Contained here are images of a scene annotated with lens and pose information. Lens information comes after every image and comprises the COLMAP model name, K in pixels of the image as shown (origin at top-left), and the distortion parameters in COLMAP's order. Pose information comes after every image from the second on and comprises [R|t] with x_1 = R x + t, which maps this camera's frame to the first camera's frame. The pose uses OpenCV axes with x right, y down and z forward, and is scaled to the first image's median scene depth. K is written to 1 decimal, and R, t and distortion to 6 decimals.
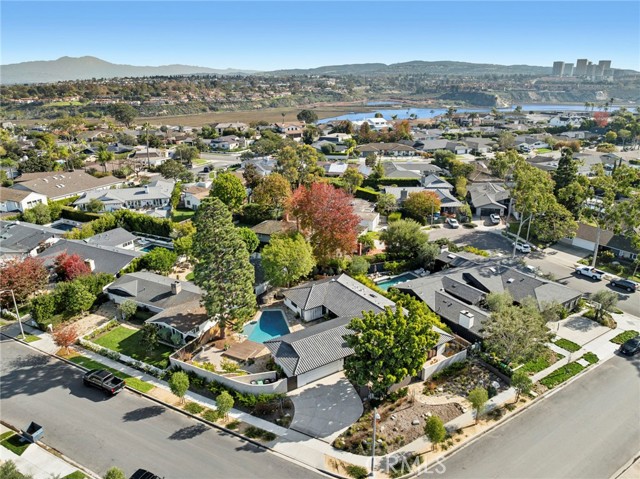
lens RADIAL K [[455.1, 0, 317.6], [0, 455.1, 240.0], [0, 0, 1]] dist [-0.035453, 0.000753]
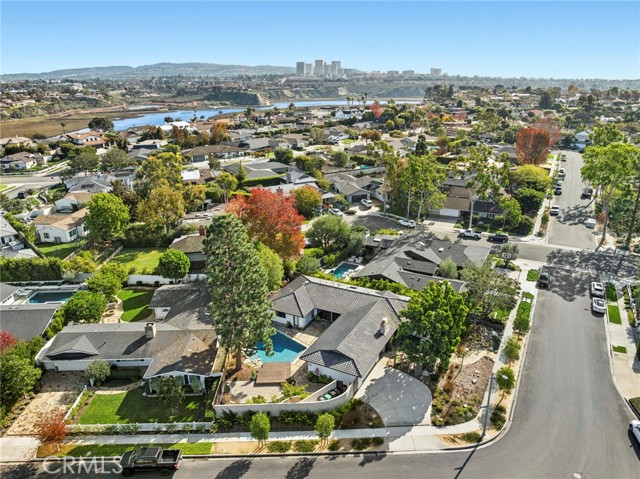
lens RADIAL K [[455.1, 0, 317.6], [0, 455.1, 240.0], [0, 0, 1]] dist [-0.035453, 0.000753]
pose [[0.872435, -0.172015, 0.457459, -0.284728], [0.173415, 0.984064, 0.039305, -0.027258], [-0.456930, 0.045039, 0.888362, 0.079642]]
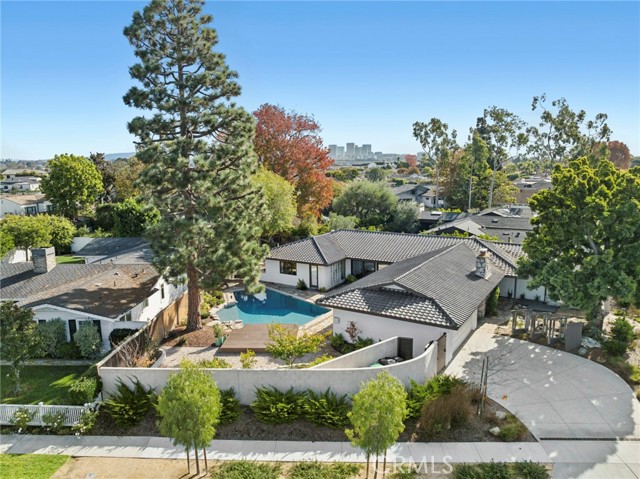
lens RADIAL K [[455.3, 0, 315.8], [0, 455.3, 238.8], [0, 0, 1]] dist [-0.061335, 0.037873]
pose [[0.904979, -0.074654, 0.418856, -0.180936], [0.149798, 0.977355, -0.149458, 0.138492], [-0.398213, 0.198001, 0.895669, 0.349699]]
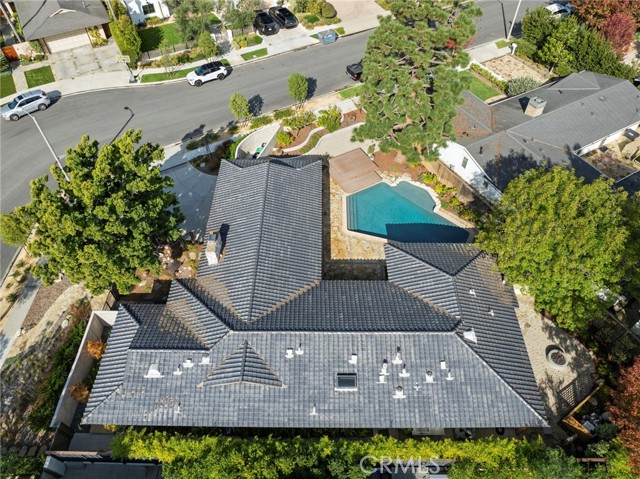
lens RADIAL K [[455.1, 0, 317.6], [0, 455.1, 240.0], [0, 0, 1]] dist [-0.035453, 0.000753]
pose [[-0.544873, 0.645750, -0.534901, 0.179723], [-0.278017, 0.462704, 0.841791, -0.157289], [0.791088, 0.607381, -0.072586, 0.663600]]
